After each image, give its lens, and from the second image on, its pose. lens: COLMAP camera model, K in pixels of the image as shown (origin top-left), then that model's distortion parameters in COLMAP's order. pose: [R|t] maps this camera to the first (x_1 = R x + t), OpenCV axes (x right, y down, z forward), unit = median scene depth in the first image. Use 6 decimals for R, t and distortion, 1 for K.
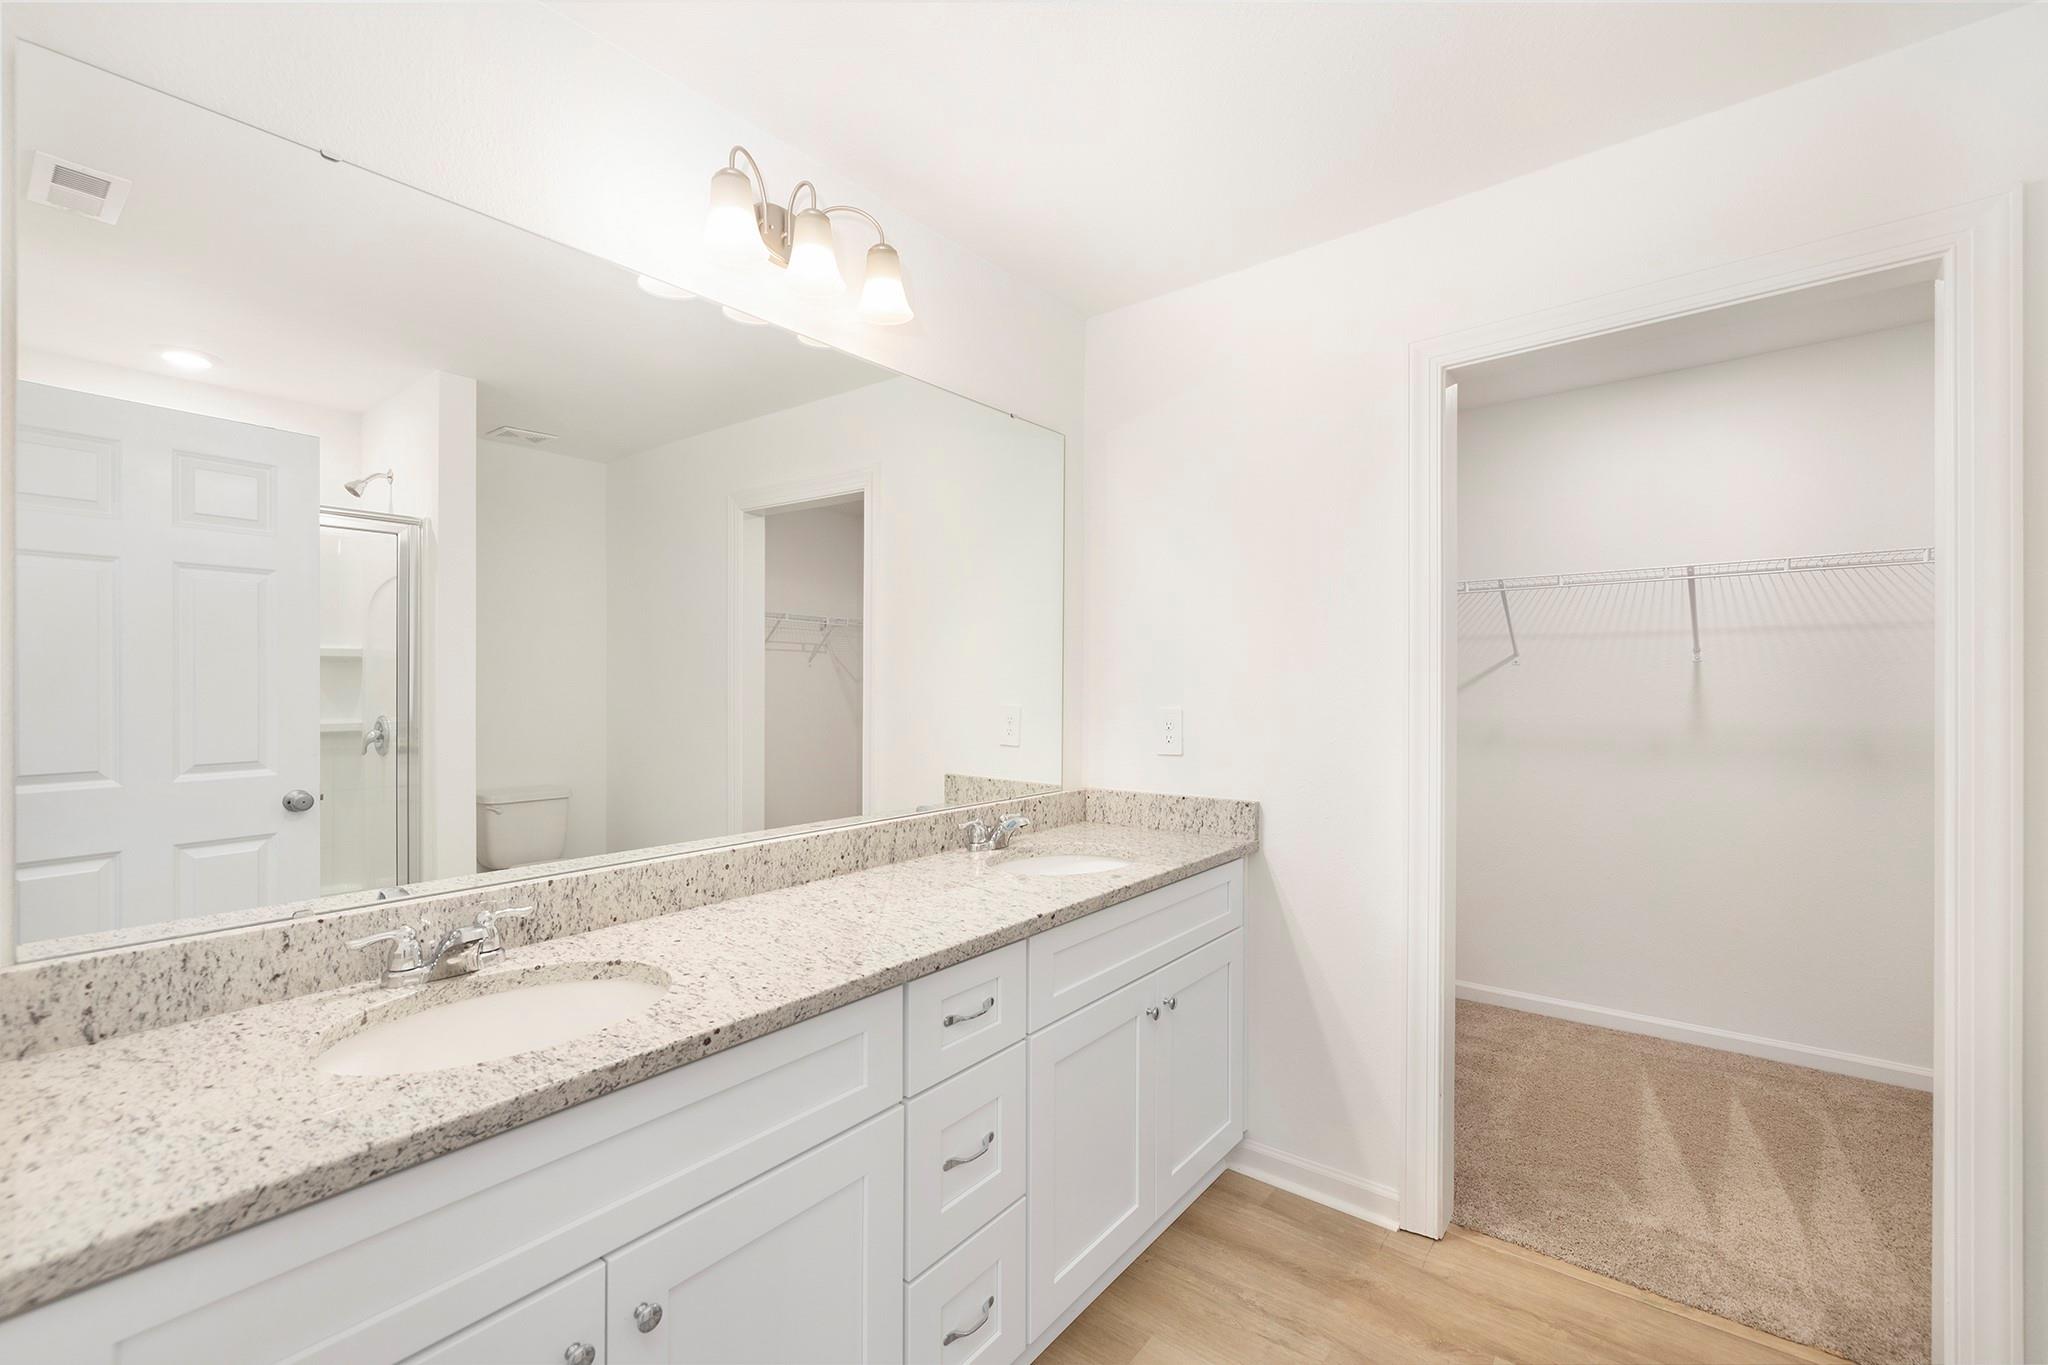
lens RADIAL K [[890.0, 0, 1032.6], [0, 890.0, 694.5], [0, 0, 1]] dist [0.019466, -0.000524]
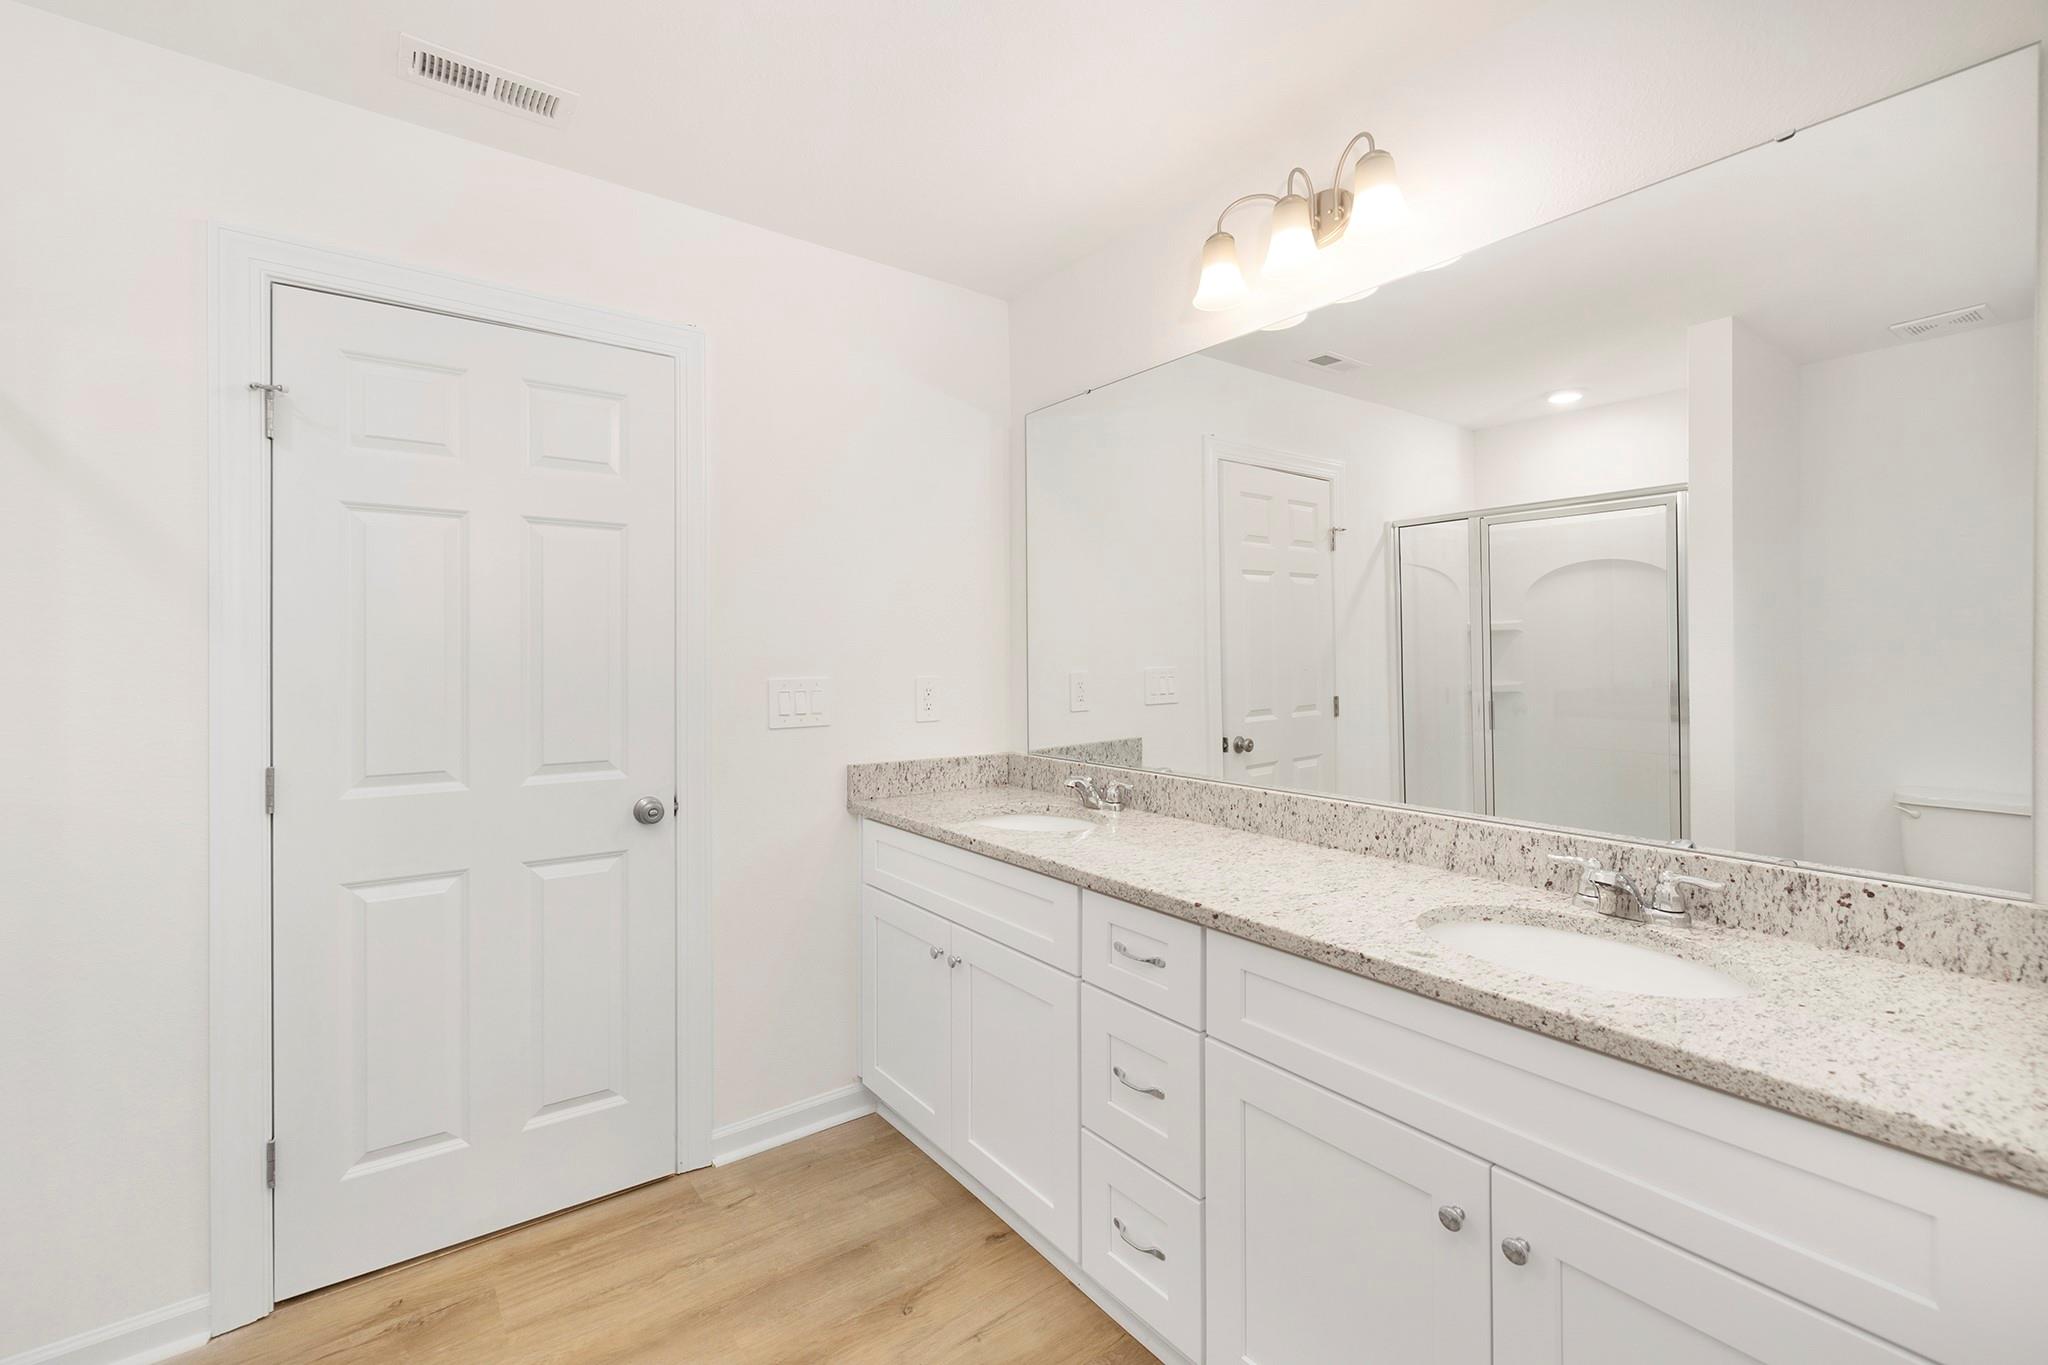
lens RADIAL K [[890.0, 0, 1028.2], [0, 890.0, 679.4], [0, 0, 1]] dist [0.019466, -0.000524]
pose [[-0.283573, 0.021796, -0.958703, 0.842628], [-0.009663, 0.999626, 0.025585, -0.001003], [0.958902, 0.016519, -0.283256, 1.000067]]
